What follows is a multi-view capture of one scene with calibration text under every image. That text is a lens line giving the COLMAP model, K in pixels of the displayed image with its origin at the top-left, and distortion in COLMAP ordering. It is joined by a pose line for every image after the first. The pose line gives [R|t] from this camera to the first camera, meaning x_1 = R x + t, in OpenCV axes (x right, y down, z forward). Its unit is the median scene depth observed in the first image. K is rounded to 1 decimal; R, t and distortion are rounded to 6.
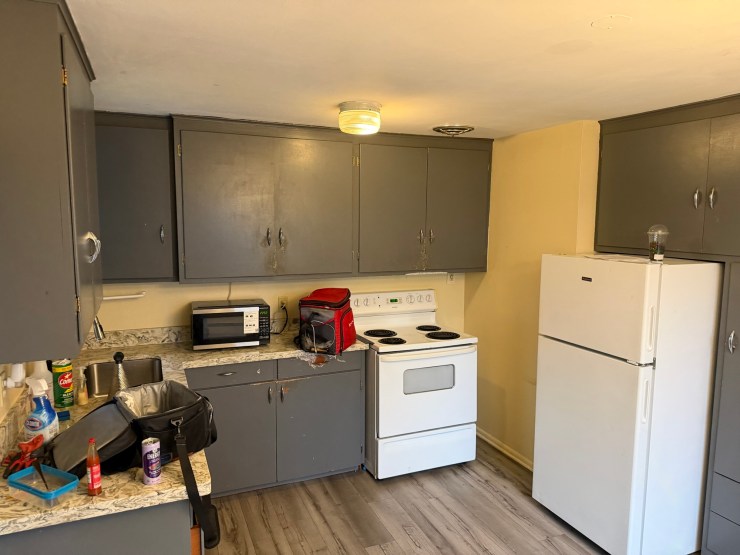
lens RADIAL K [[520.2, 0, 369.1], [0, 520.2, 276.2], [0, 0, 1]] dist [0.066082, -0.081239]
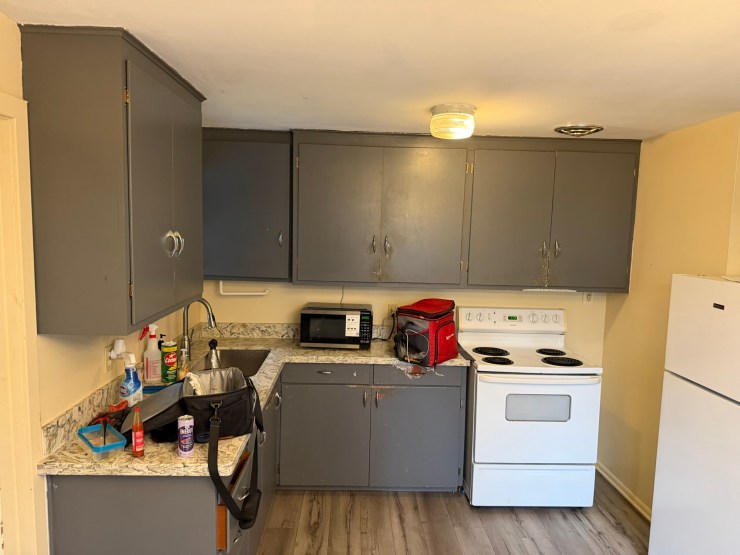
lens RADIAL K [[519.0, 0, 367.4], [0, 519.0, 280.2], [0, 0, 1]] dist [0.076981, -0.133595]
pose [[0.932337, 0.055315, -0.357335, 0.164600], [-0.062037, 0.998047, -0.007368, 0.003797], [0.356230, 0.029037, 0.933947, 0.048039]]
